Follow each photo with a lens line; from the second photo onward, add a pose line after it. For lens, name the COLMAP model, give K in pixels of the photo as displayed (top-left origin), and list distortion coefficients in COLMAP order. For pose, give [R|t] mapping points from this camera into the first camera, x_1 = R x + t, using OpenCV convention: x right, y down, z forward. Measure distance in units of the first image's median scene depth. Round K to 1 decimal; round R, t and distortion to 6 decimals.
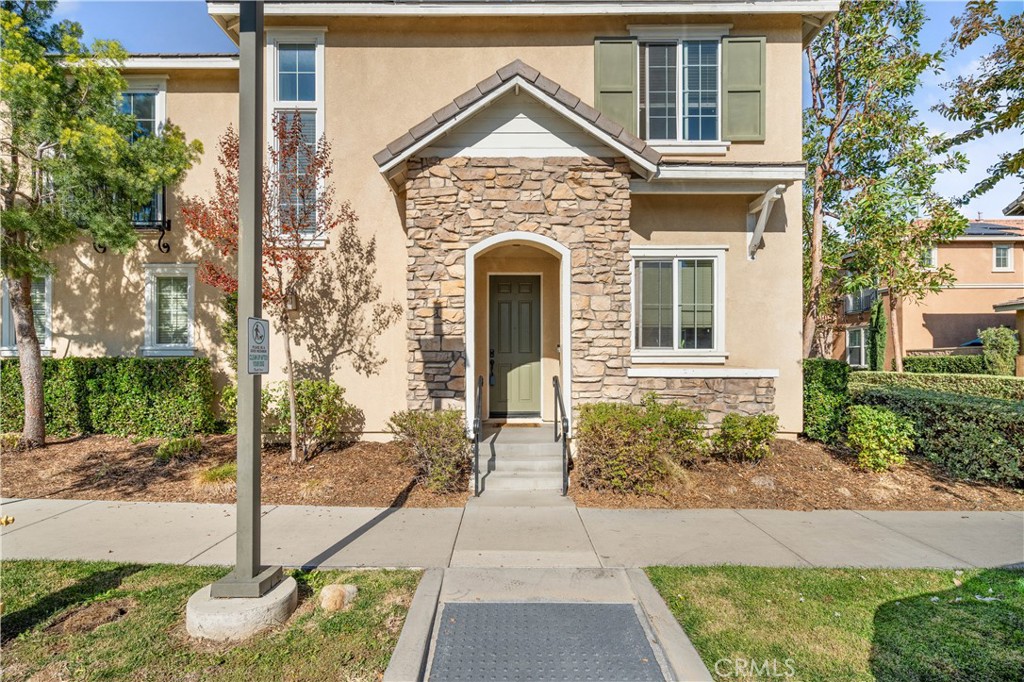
lens RADIAL K [[493.3, 0, 506.0], [0, 493.3, 367.8], [0, 0, 1]] dist [-0.001351, -0.000056]
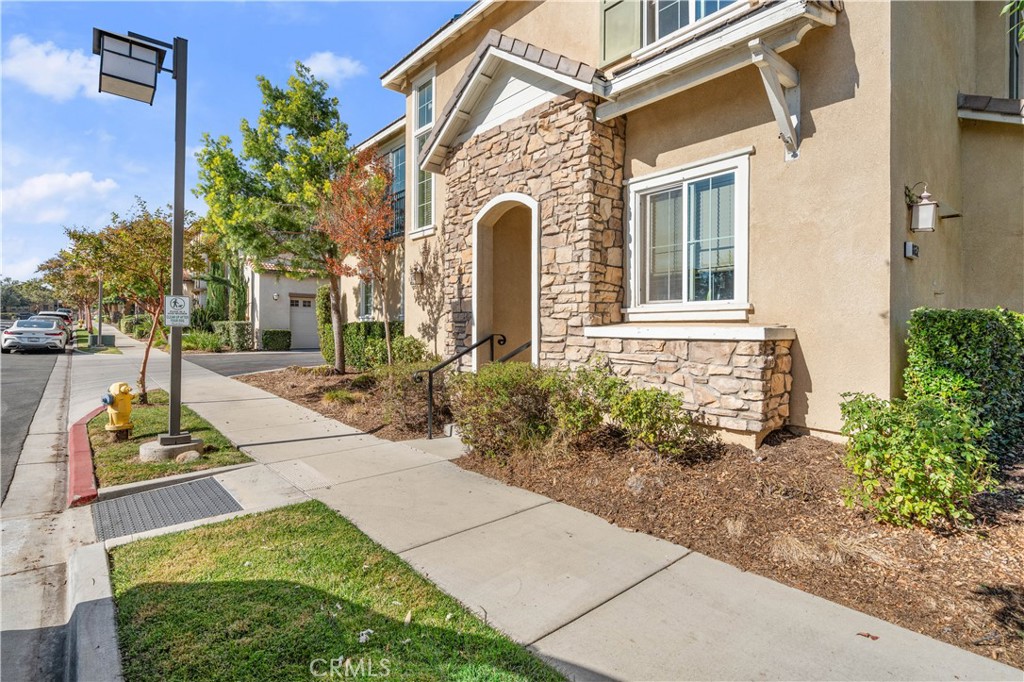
lens RADIAL K [[493.3, 0, 511.0], [0, 493.3, 330.6], [0, 0, 1]] dist [-0.001351, -0.000056]
pose [[0.669135, 0.003385, -0.743133, 0.793203], [-0.009863, 0.999942, -0.004326, 0.012585], [0.743075, 0.010224, 0.669129, 0.324699]]
